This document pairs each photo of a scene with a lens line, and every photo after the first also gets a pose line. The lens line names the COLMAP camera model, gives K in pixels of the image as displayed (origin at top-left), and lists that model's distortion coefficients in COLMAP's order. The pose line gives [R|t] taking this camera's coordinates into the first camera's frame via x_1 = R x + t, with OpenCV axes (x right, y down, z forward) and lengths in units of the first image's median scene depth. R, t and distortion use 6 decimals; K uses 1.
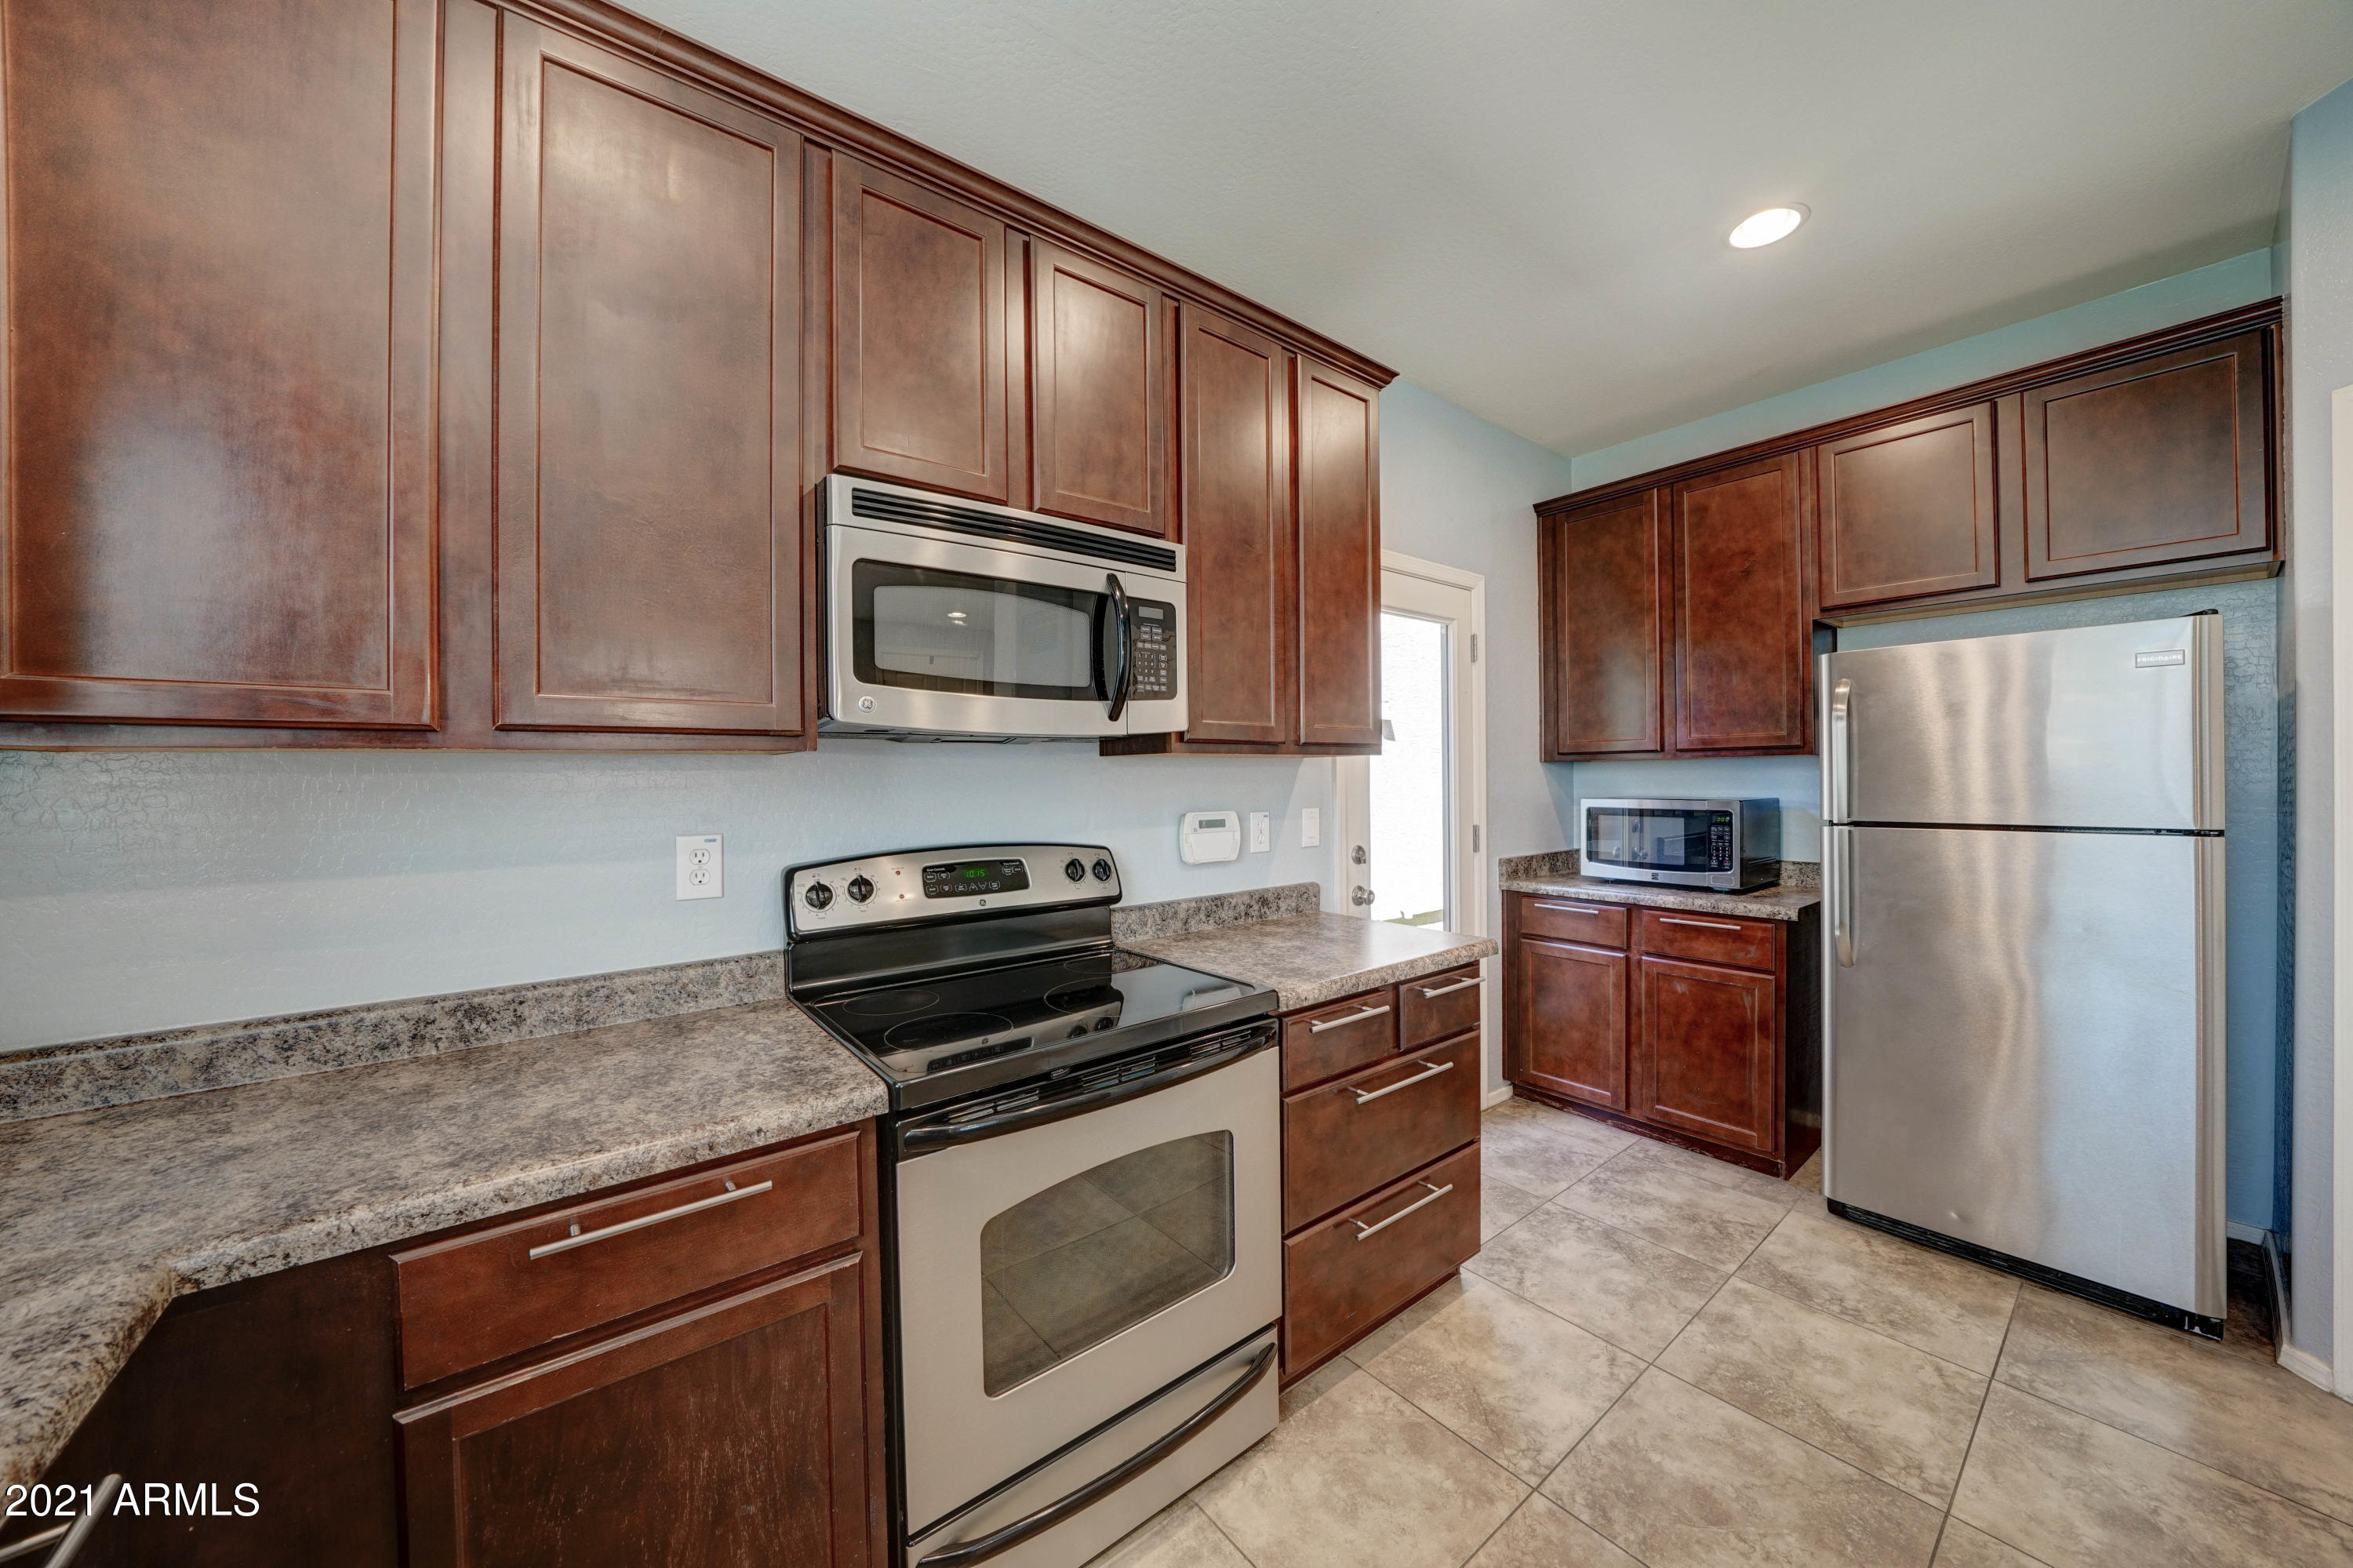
lens RADIAL K [[827.6, 0, 1175.6], [0, 827.6, 783.6], [0, 0, 1]] dist [-0.014455, 0.000052]
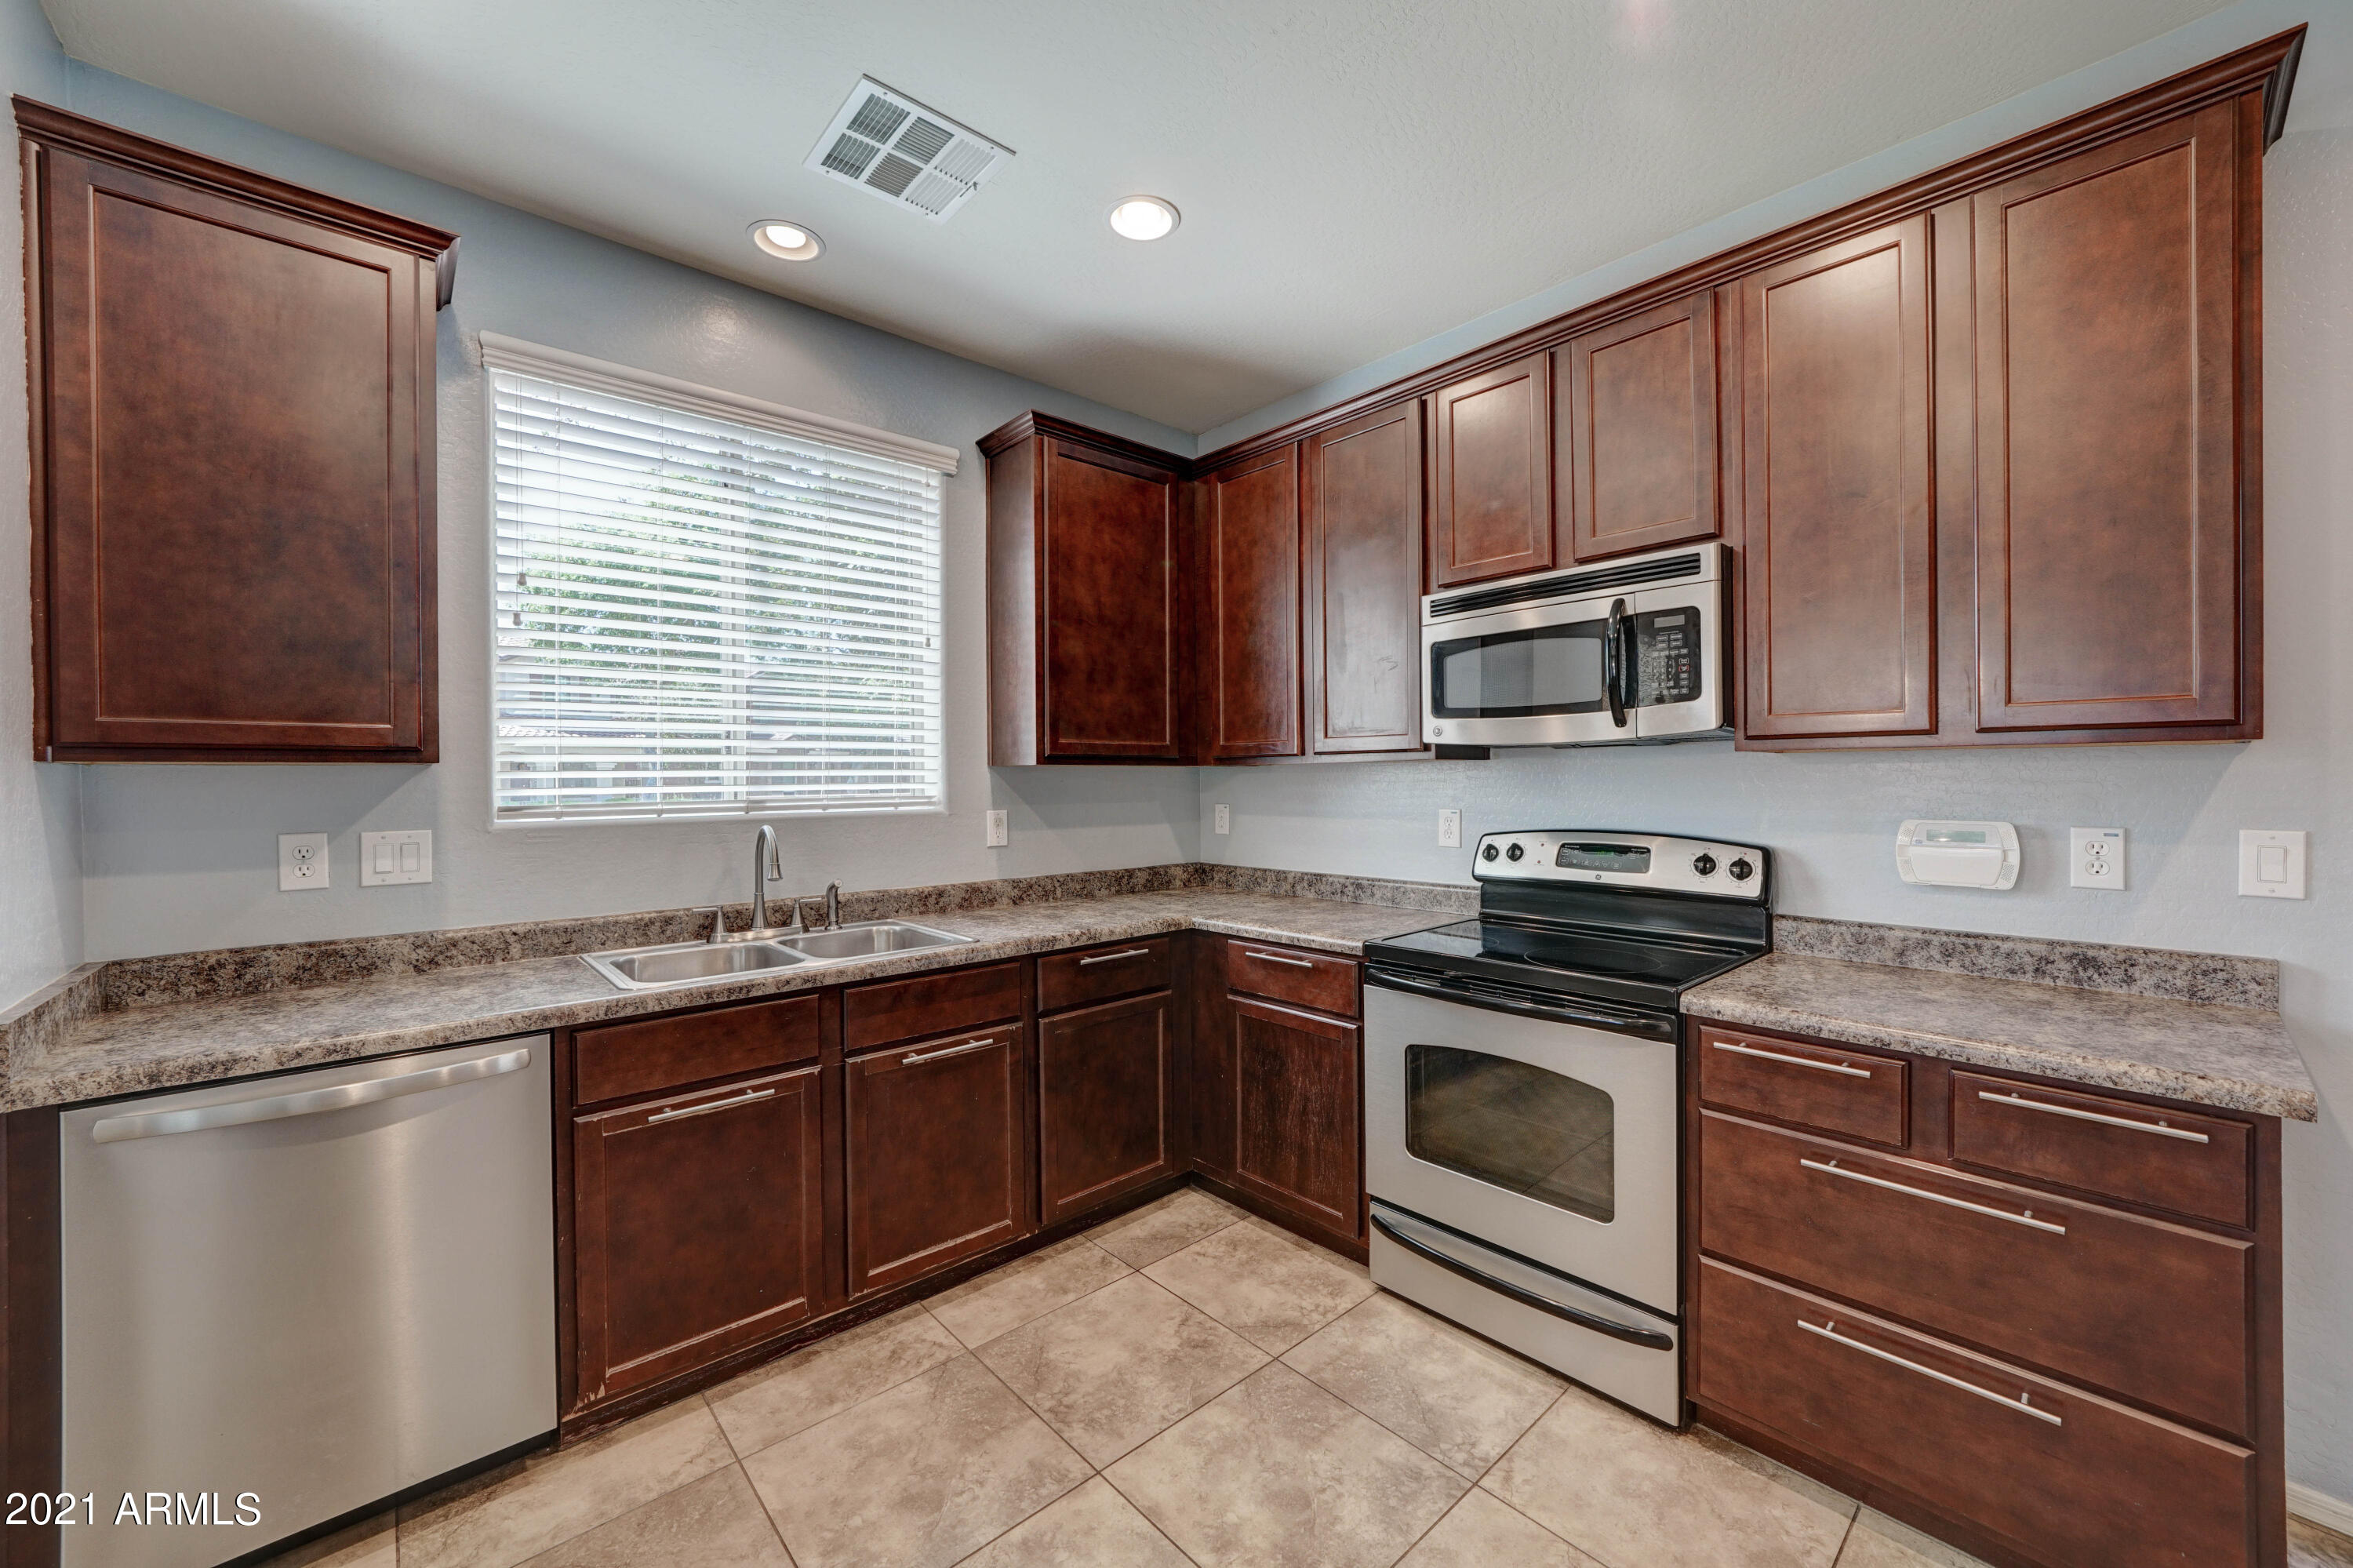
lens RADIAL K [[882.5, 0, 1171.4], [0, 882.5, 777.3], [0, 0, 1]] dist [-0.010337, -0.000097]
pose [[0.059112, 0.007308, -0.998225, 1.113361], [-0.006290, 0.999956, 0.006948, -0.010387], [0.998232, 0.005868, 0.059155, 0.309297]]
